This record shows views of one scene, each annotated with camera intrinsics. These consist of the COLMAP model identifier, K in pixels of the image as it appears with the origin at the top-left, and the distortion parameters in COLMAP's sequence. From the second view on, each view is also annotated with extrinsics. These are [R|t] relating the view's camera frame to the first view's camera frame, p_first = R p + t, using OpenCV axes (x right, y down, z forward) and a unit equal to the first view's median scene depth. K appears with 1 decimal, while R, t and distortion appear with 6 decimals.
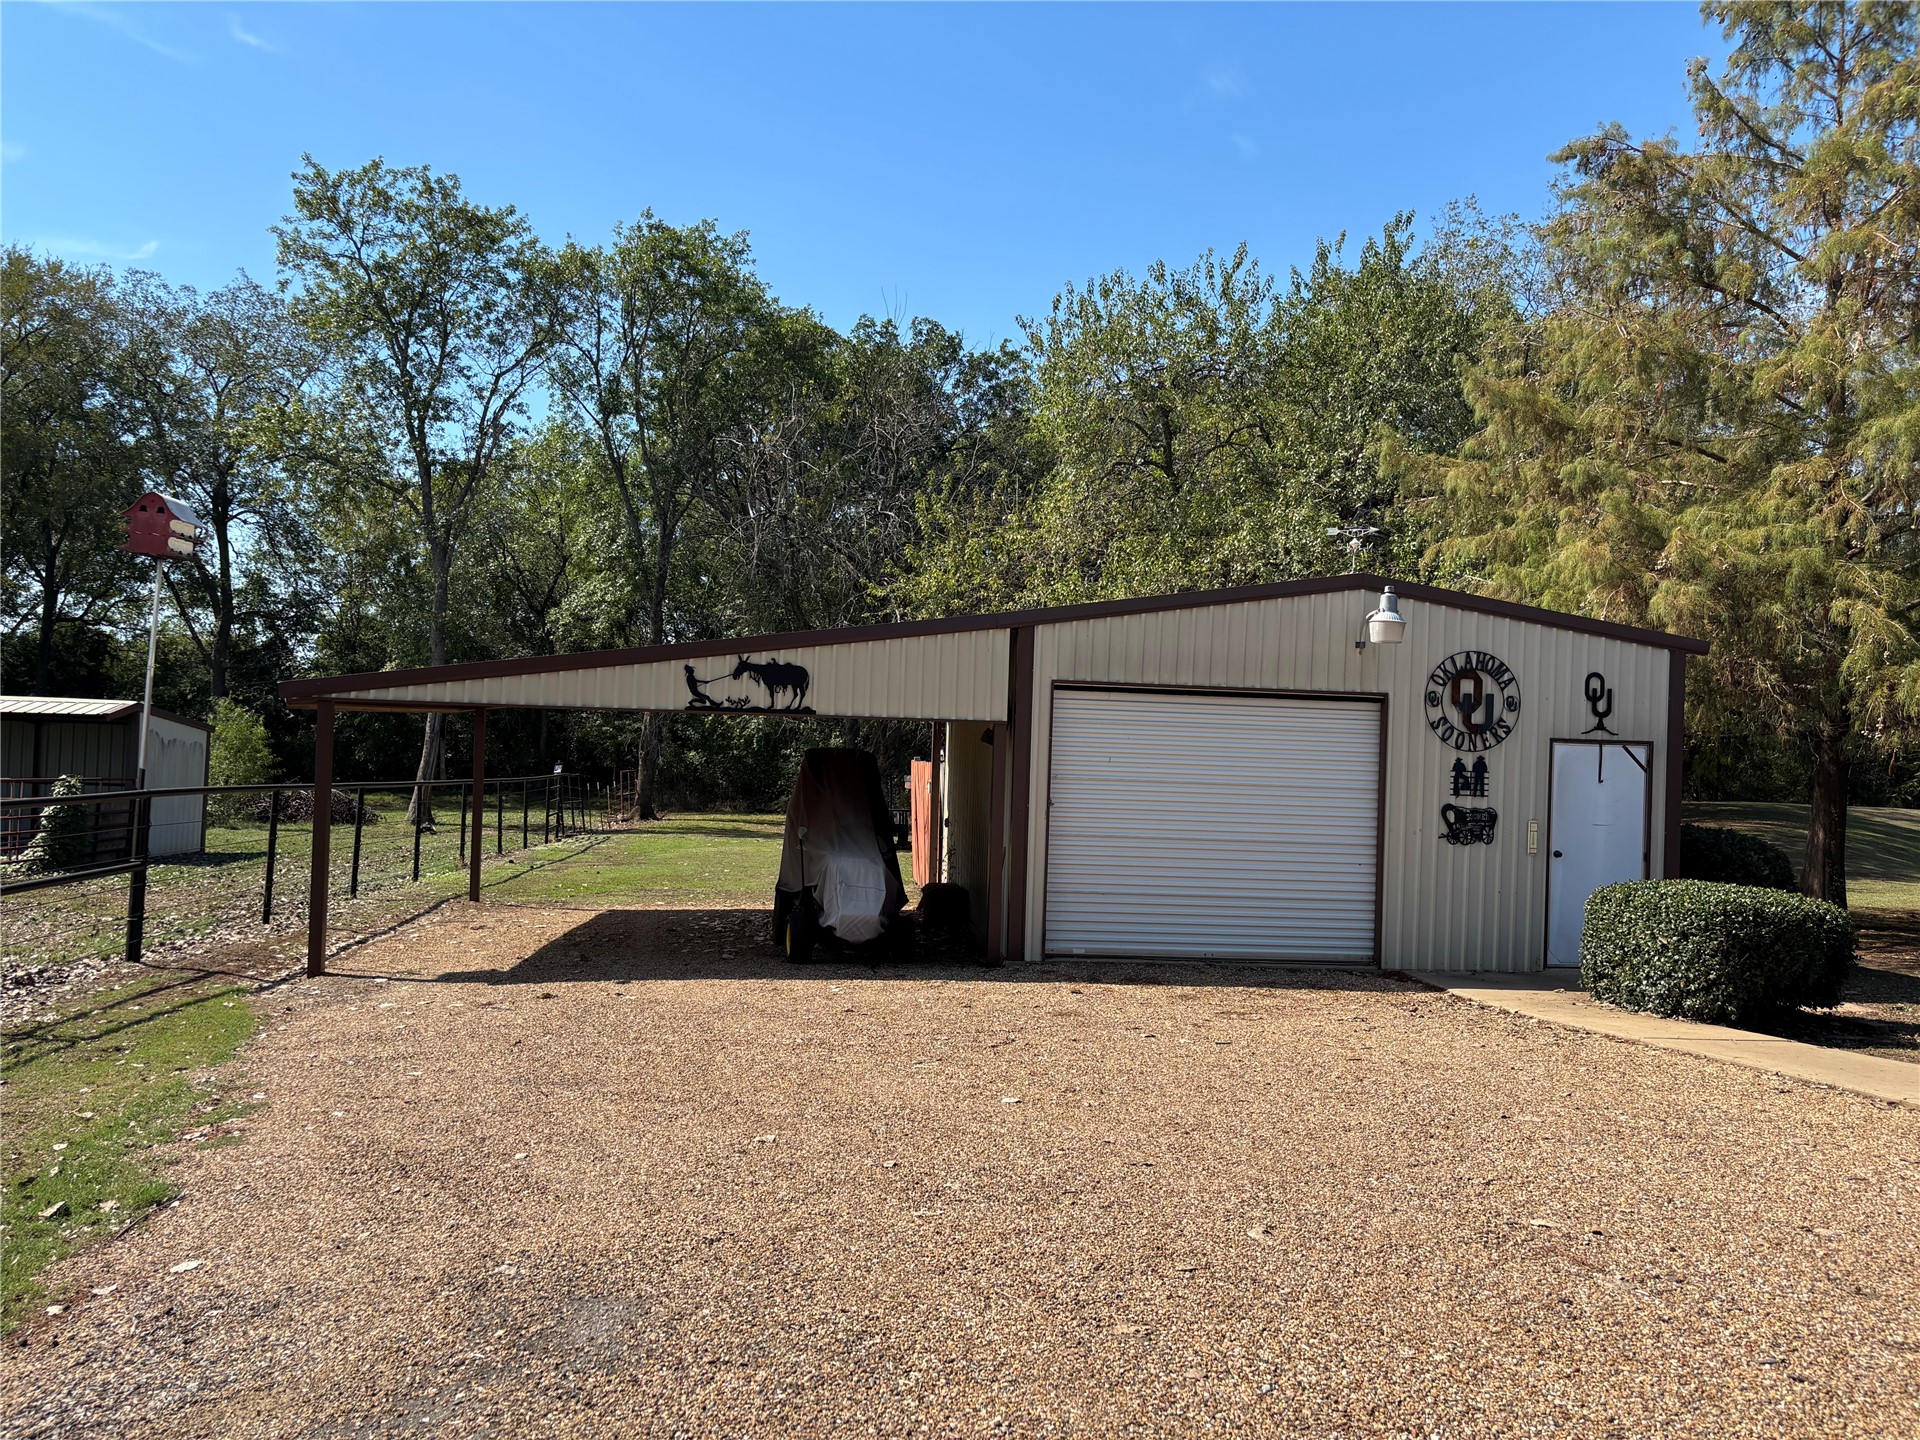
lens RADIAL K [[1437.5, 0, 953.7], [0, 1437.5, 713.9], [0, 0, 1]] dist [0.004352, -0.016231]
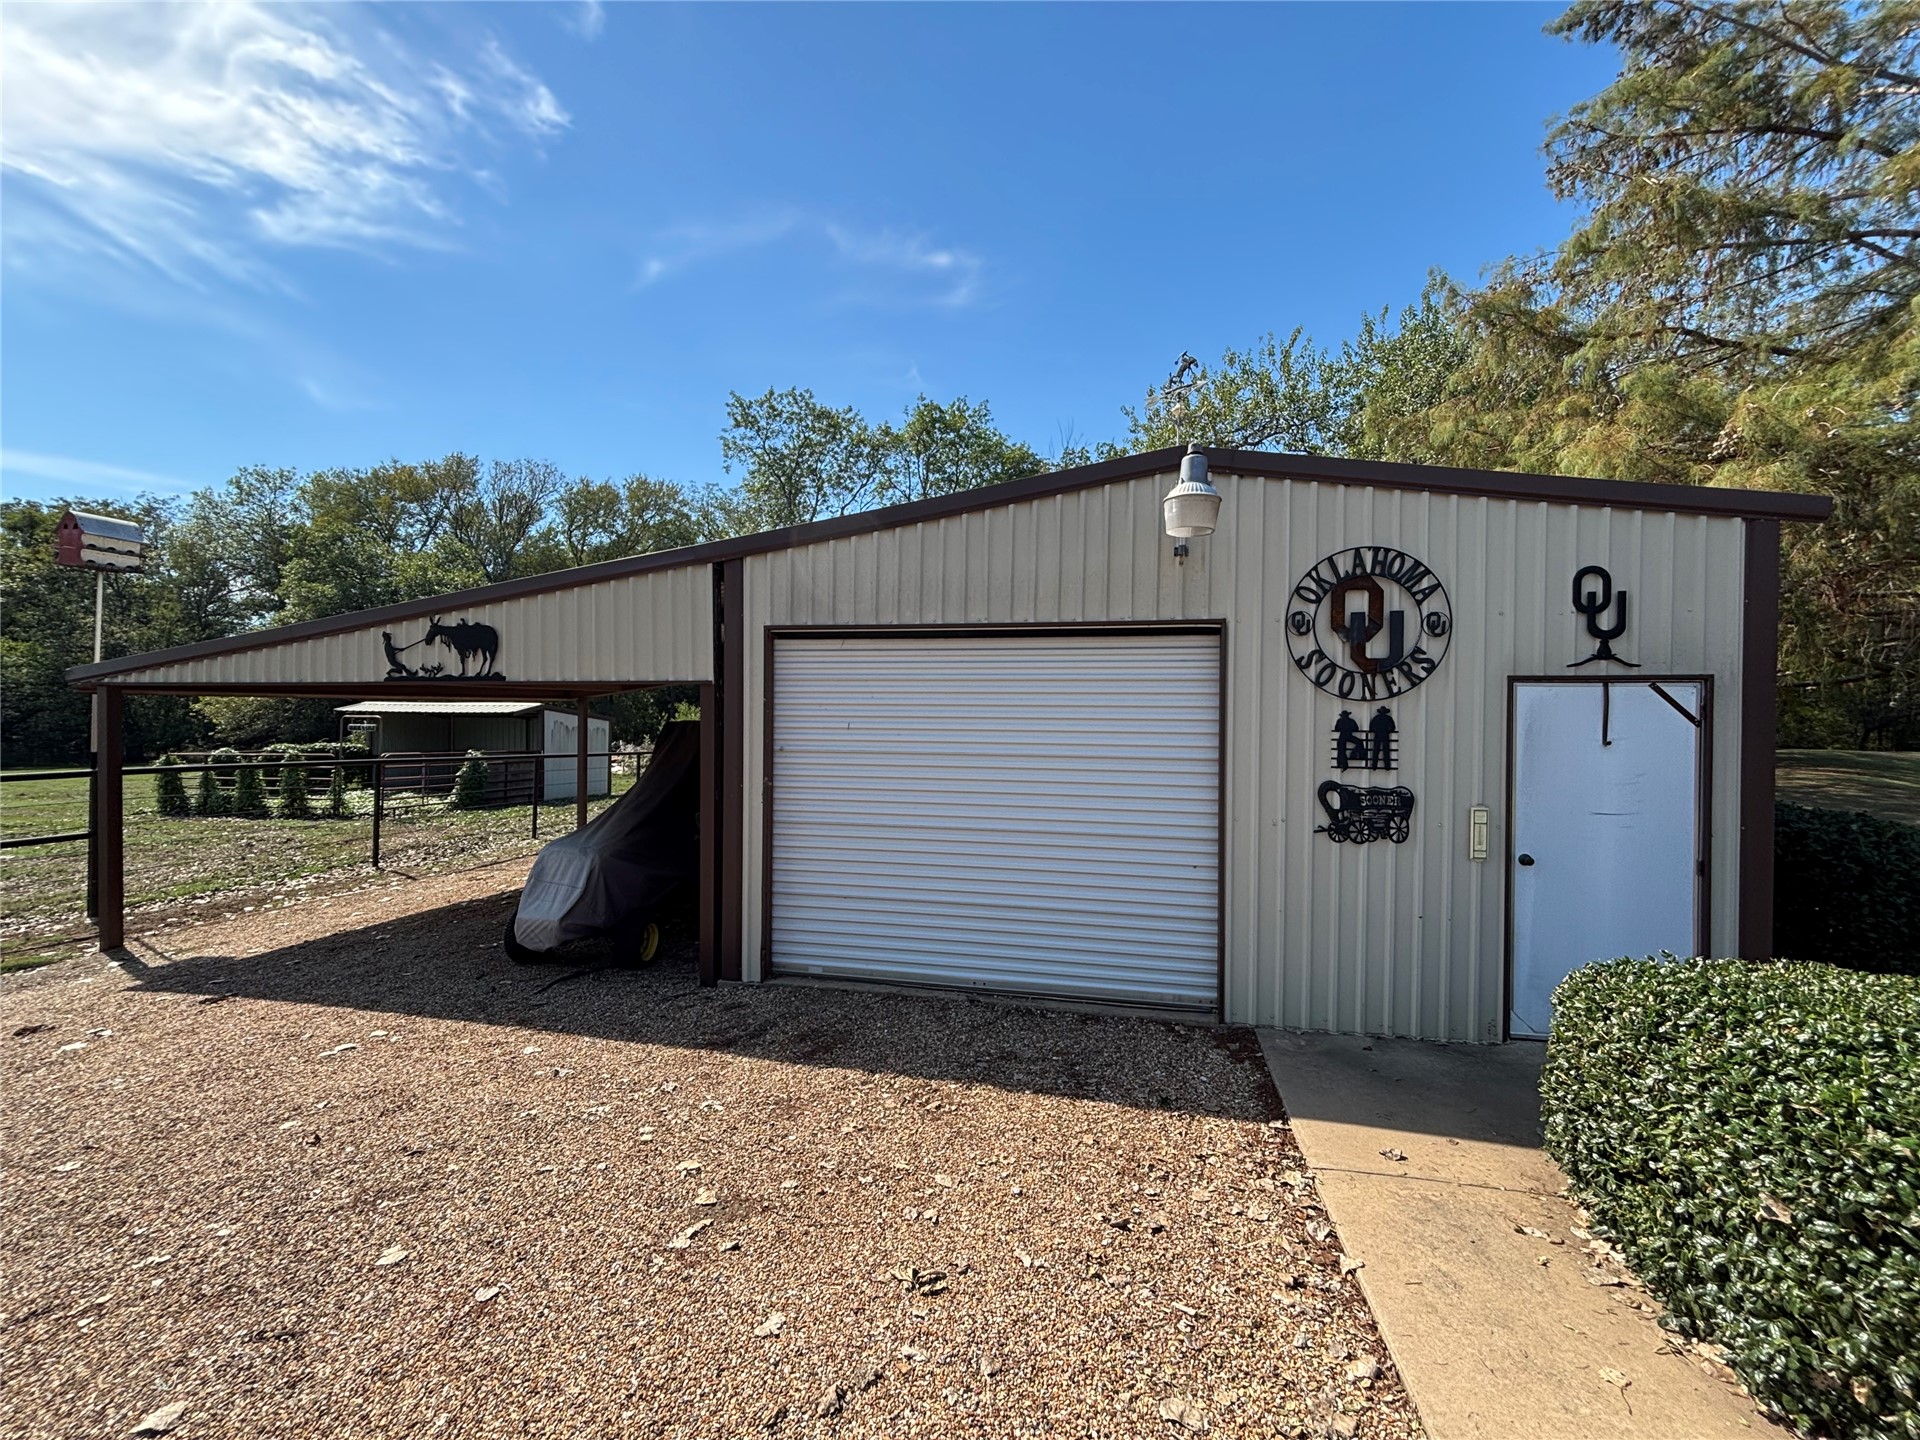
lens RADIAL K [[768.6, 0, 965.6], [0, 768.6, 719.3], [0, 0, 1]] dist [0.000240, -0.000537]
pose [[0.952045, -0.025286, -0.304912, 0.292343], [0.029434, 0.999526, 0.009011, 0.025889], [0.304540, -0.017554, 0.952338, 0.610642]]
